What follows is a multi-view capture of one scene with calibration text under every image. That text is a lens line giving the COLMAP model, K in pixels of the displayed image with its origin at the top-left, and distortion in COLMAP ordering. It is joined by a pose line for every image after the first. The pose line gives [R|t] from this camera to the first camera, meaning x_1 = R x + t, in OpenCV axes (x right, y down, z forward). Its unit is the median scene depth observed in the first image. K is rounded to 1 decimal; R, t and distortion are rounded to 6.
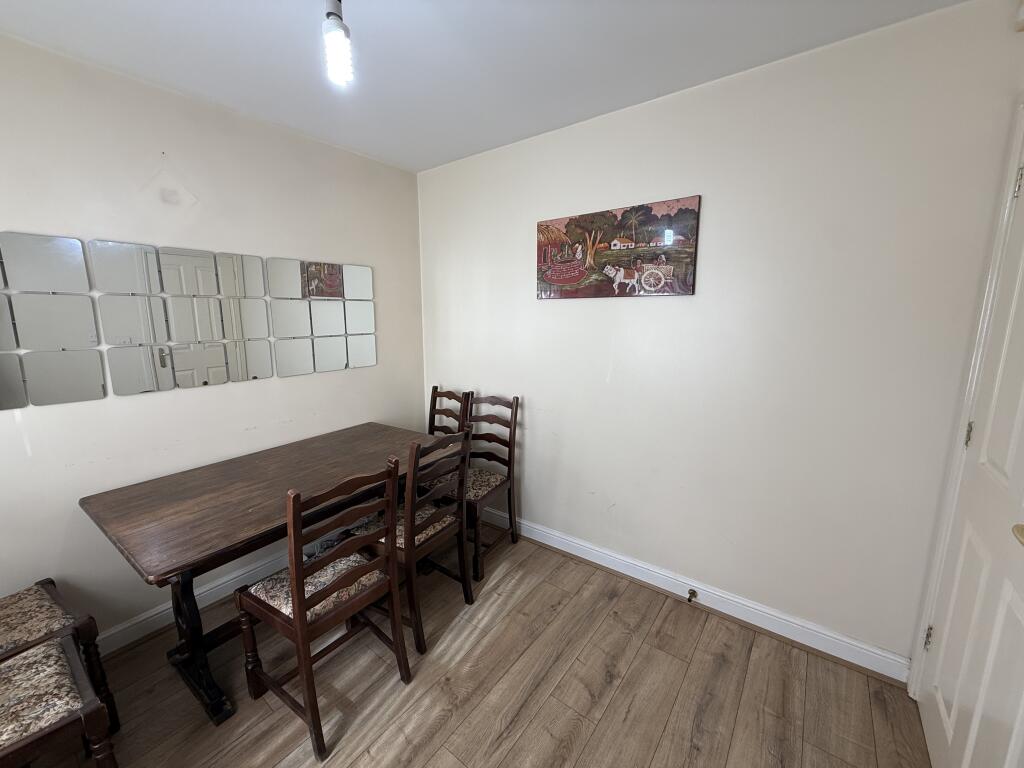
lens RADIAL K [[410.1, 0, 516.9], [0, 410.1, 377.3], [0, 0, 1]] dist [-0.000034, 0.000047]
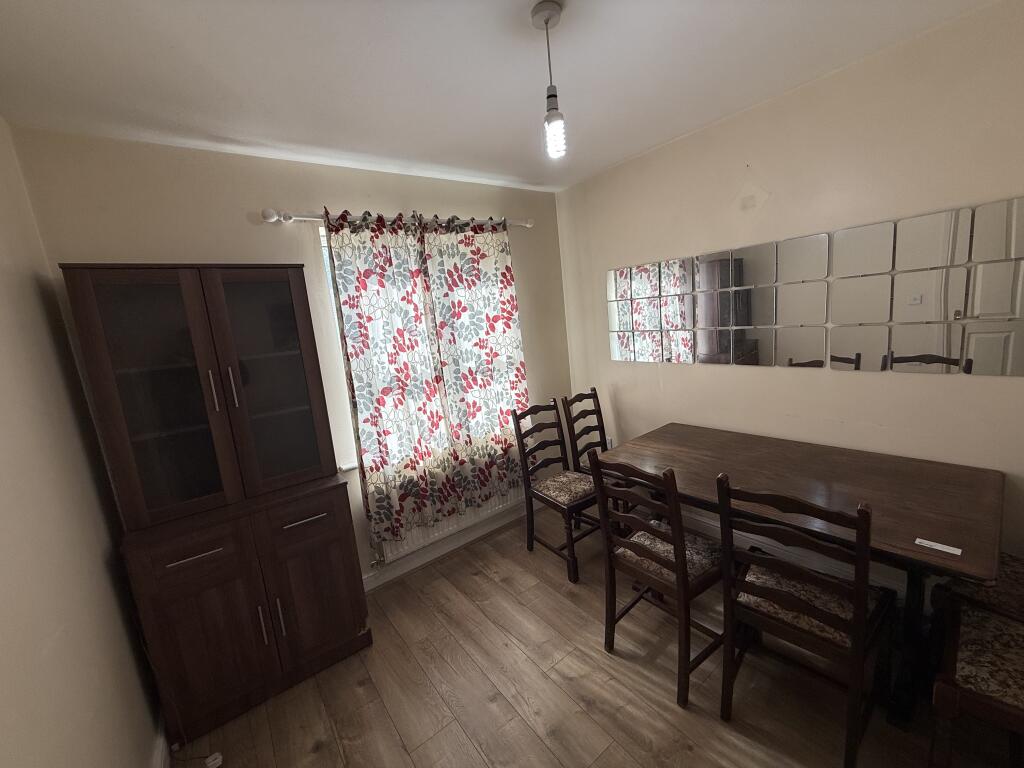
lens RADIAL K [[410.1, 0, 516.0], [0, 410.1, 384.9], [0, 0, 1]] dist [-0.000034, 0.000047]
pose [[-0.267851, 0.185409, -0.945452, 0.632543], [-0.071027, 0.974838, 0.211294, -0.159523], [0.960839, 0.123748, -0.247942, 0.826807]]
